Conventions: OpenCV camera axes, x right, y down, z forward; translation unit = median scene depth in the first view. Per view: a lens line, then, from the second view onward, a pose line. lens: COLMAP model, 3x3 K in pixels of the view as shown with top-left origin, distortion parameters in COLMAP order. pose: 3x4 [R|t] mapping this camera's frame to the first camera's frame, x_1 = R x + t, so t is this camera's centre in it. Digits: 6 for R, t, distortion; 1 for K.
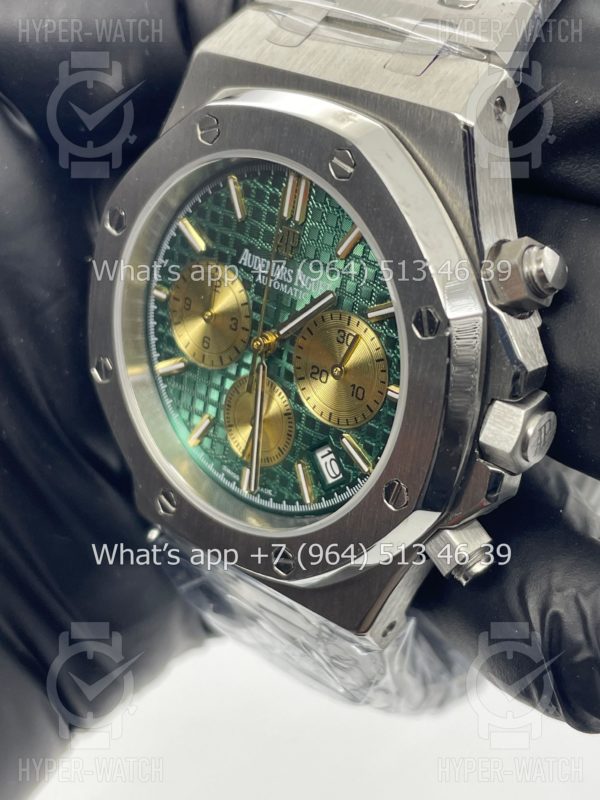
lens RADIAL K [[1267.8, 0, 300.0], [0, 1267.8, 400.0], [0, 0, 1]] dist [0.083503, -0.064285]
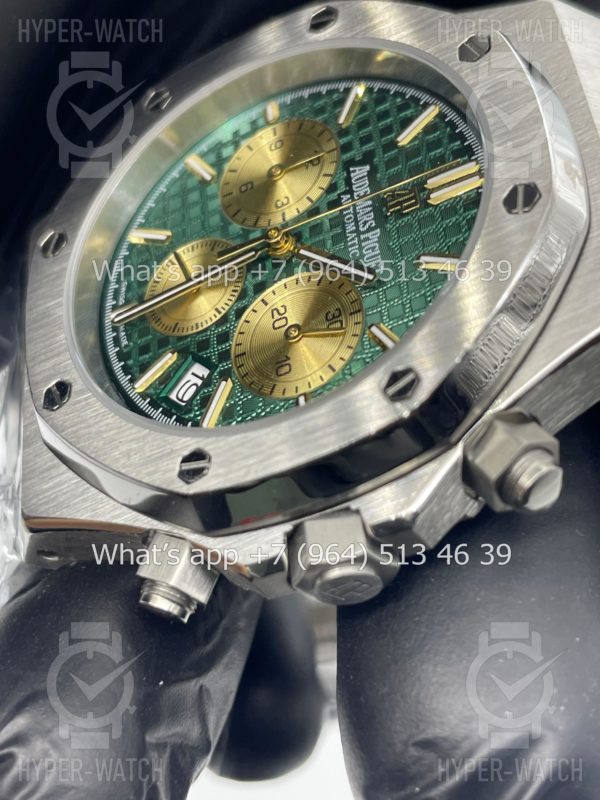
lens RADIAL K [[1267.8, 0, 300.0], [0, 1267.8, 400.0], [0, 0, 1]] dist [0.083503, -0.064285]
pose [[0.496102, 0.868255, -0.004099, 0.069565], [-0.867876, 0.495733, -0.032255, 0.020325], [-0.025974, 0.019559, 0.999471, 0.190338]]
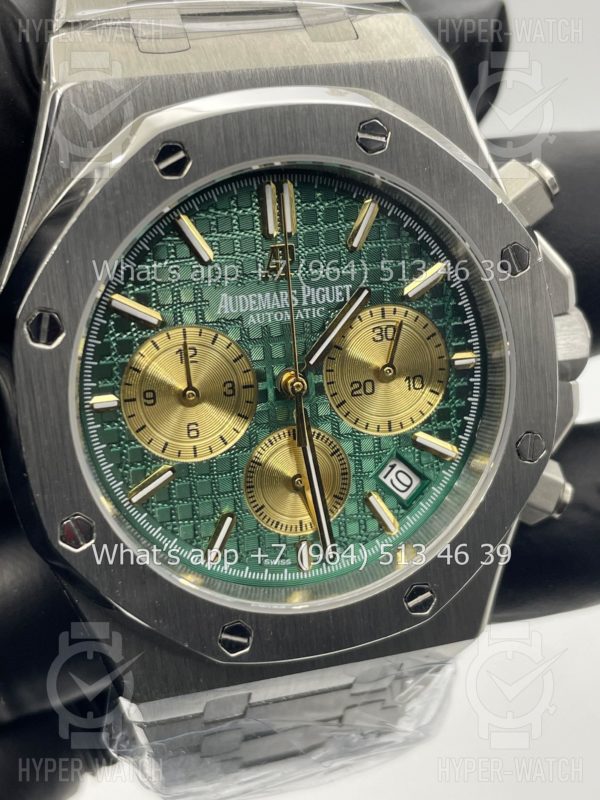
lens RADIAL K [[1267.8, 0, 300.0], [0, 1267.8, 400.0], [0, 0, 1]] dist [0.083503, -0.064285]
pose [[0.547414, -0.356299, 0.757225, -0.671076], [0.444488, 0.890446, 0.097654, -0.116644], [-0.709062, 0.283121, 0.645813, 0.453925]]
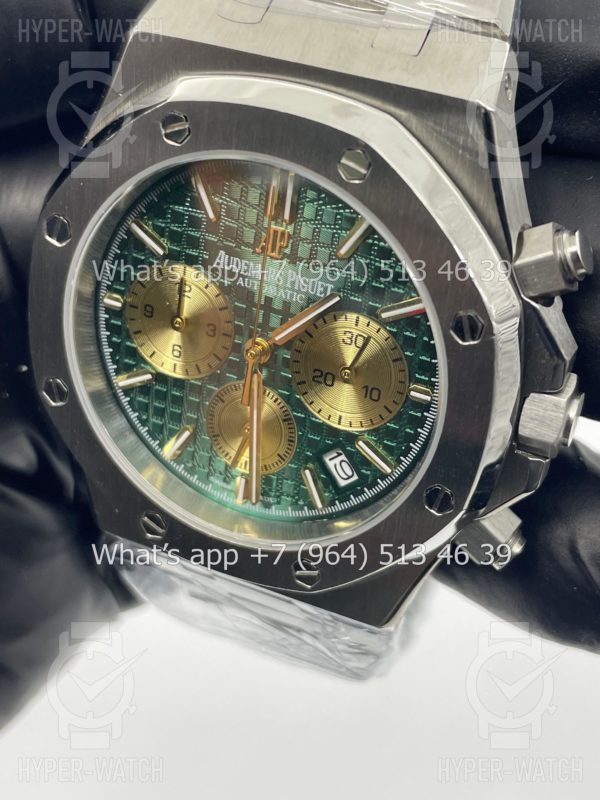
lens RADIAL K [[1267.8, 0, 300.0], [0, 1267.8, 400.0], [0, 0, 1]] dist [0.083503, -0.064285]
pose [[0.958293, -0.158504, 0.237804, -0.223941], [0.123557, 0.980100, 0.155361, -0.149733], [-0.257697, -0.119499, 0.958808, 0.099371]]
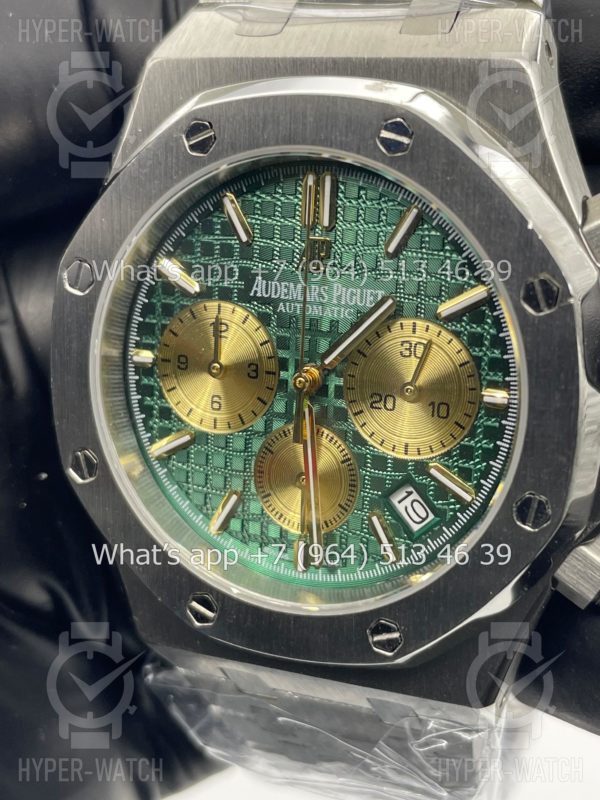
lens RADIAL K [[1267.8, 0, 300.0], [0, 1267.8, 400.0], [0, 0, 1]] dist [0.083503, -0.064285]
pose [[0.948123, -0.174772, 0.265550, -0.254190], [0.210567, 0.971061, -0.112705, 0.060451], [-0.238168, 0.162774, 0.957487, 0.208698]]
